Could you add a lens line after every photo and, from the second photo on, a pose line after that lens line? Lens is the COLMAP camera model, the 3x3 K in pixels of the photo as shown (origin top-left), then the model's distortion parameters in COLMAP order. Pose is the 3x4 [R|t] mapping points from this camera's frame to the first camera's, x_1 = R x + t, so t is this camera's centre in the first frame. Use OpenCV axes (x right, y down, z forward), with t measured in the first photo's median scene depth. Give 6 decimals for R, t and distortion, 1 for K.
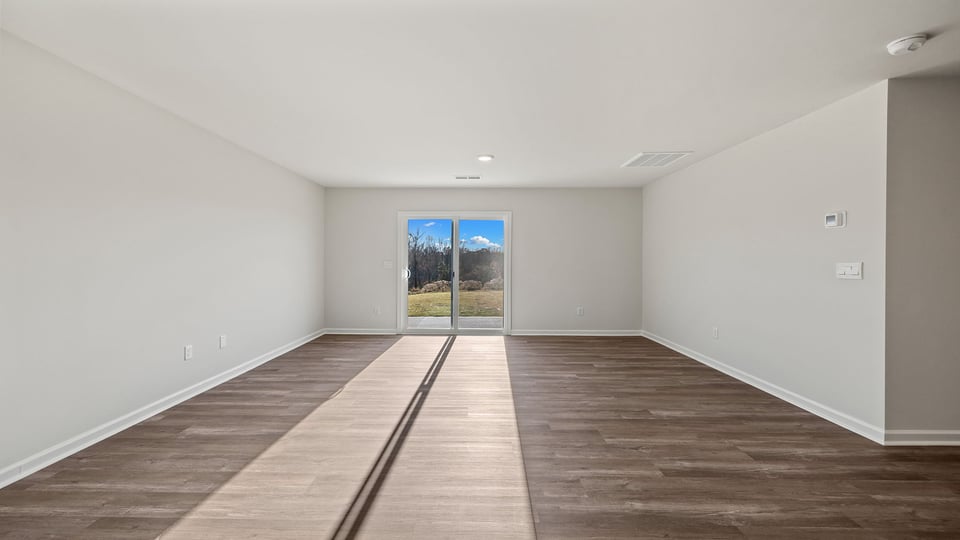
lens RADIAL K [[407.8, 0, 479.0], [0, 407.8, 263.7], [0, 0, 1]] dist [0.005159, 0.000748]
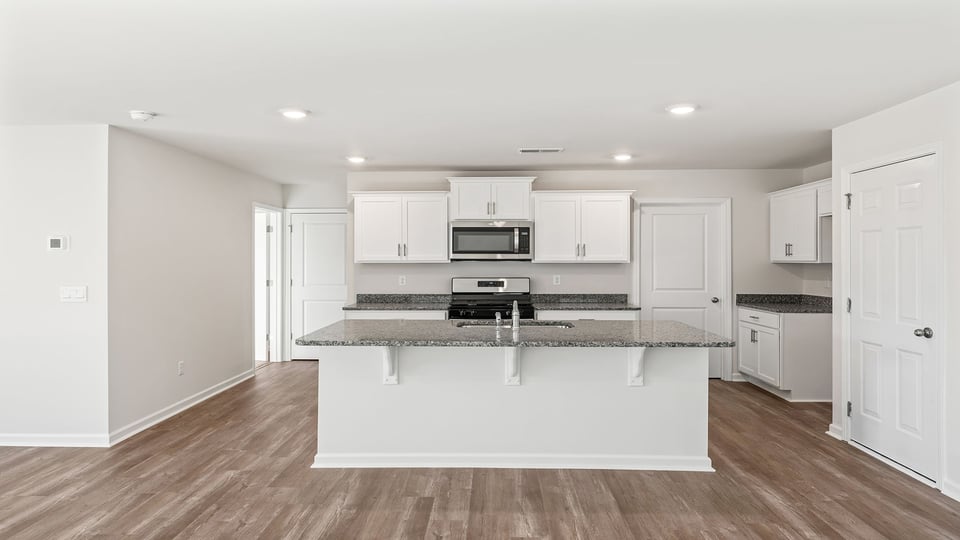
lens RADIAL K [[637.3, 0, 474.0], [0, 637.3, 264.8], [0, 0, 1]] dist [-0.005367, -0.000507]
pose [[0.030260, -0.014033, 0.999444, -0.647005], [0.006488, 0.999883, 0.013843, -0.070366], [-0.999521, 0.006066, 0.030347, -0.055659]]
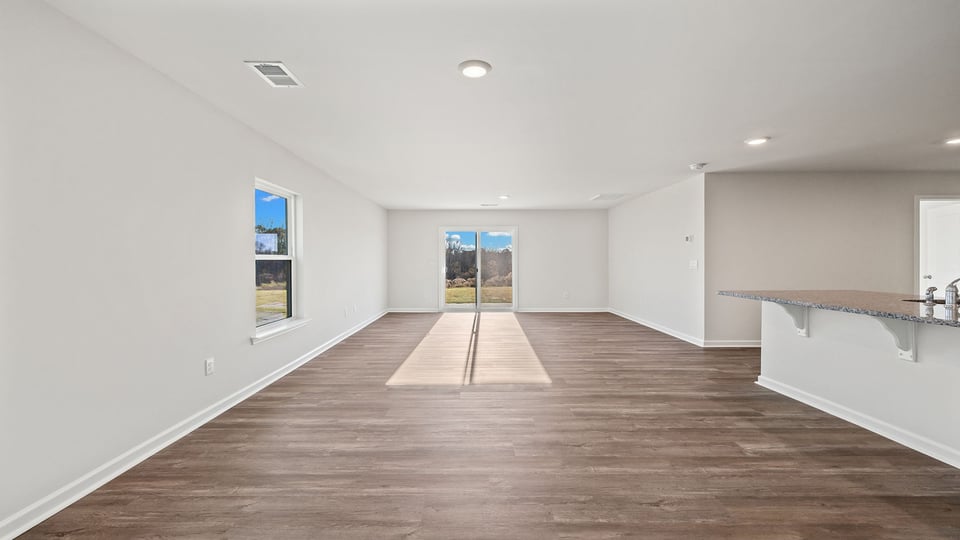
lens RADIAL K [[413.7, 0, 479.6], [0, 413.7, 262.8], [0, 0, 1]] dist [-0.003483, -0.000318]
pose [[0.999865, -0.007335, 0.014709, -0.165194], [0.007342, 0.999973, -0.000453, 0.001065], [-0.014705, 0.000561, 0.999892, -0.969307]]
